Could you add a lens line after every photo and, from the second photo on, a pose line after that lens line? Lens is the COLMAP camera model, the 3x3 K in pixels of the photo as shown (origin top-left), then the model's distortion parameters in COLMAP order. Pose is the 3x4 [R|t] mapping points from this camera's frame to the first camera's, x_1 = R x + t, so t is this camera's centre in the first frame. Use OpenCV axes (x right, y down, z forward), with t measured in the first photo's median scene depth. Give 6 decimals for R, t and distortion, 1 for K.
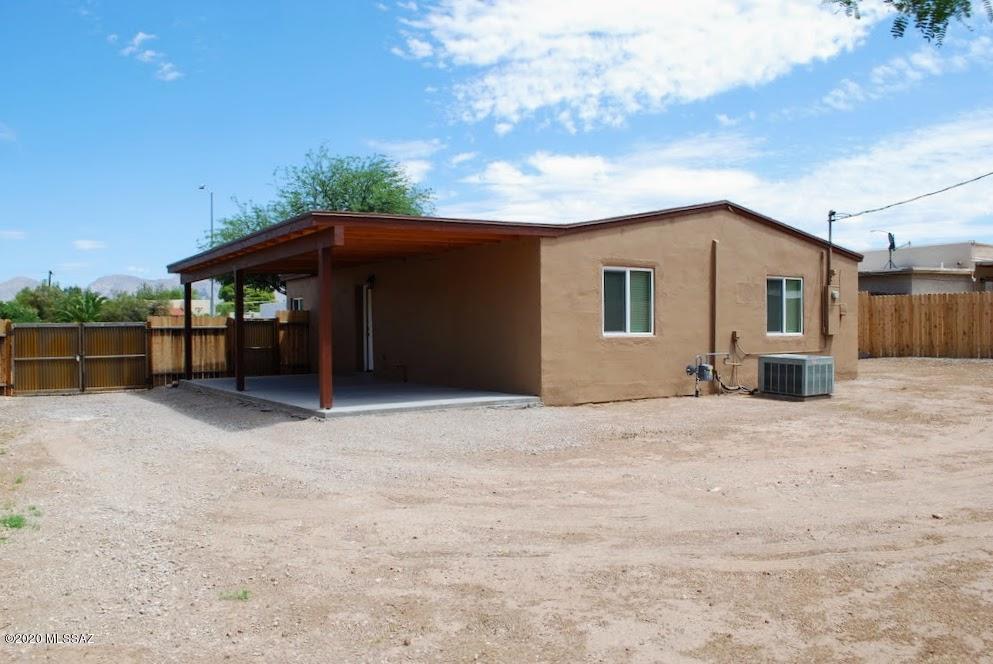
lens RADIAL K [[807.1, 0, 572.8], [0, 807.1, 332.7], [0, 0, 1]] dist [-0.074723, 0.007505]
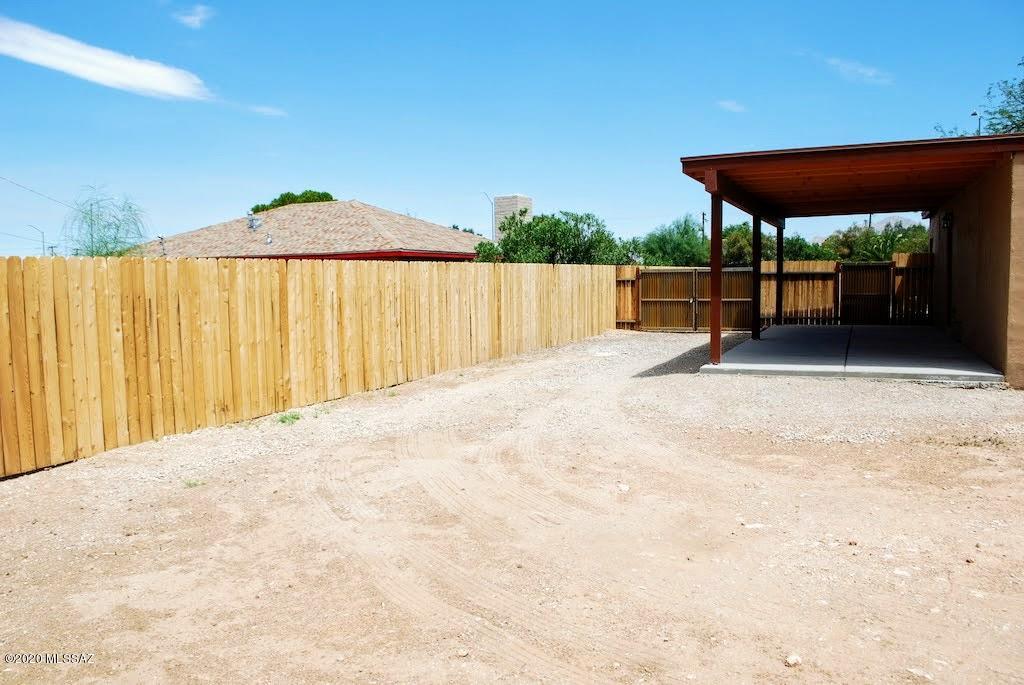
lens RADIAL K [[840.3, 0, 512.0], [0, 840.3, 342.5], [0, 0, 1]] dist [-0.080286, 0.007539]
pose [[0.503351, 0.072180, -0.861062, 0.331184], [0.003771, 0.996312, 0.085722, -0.013173], [0.864074, -0.046395, 0.501223, 0.223840]]
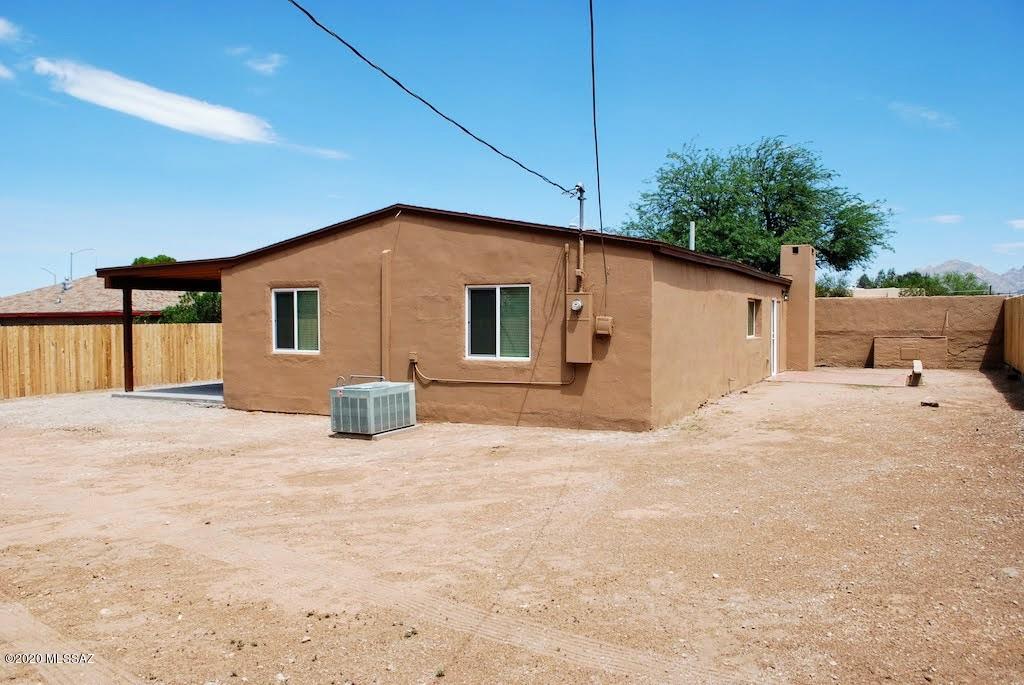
lens RADIAL K [[840.3, 0, 512.0], [0, 840.3, 342.5], [0, 0, 1]] dist [-0.080286, 0.007539]
pose [[0.443135, 0.034776, -0.895780, 1.150765], [-0.005336, 0.999332, 0.036156, -0.049873], [0.896439, -0.011242, 0.443024, 0.752420]]
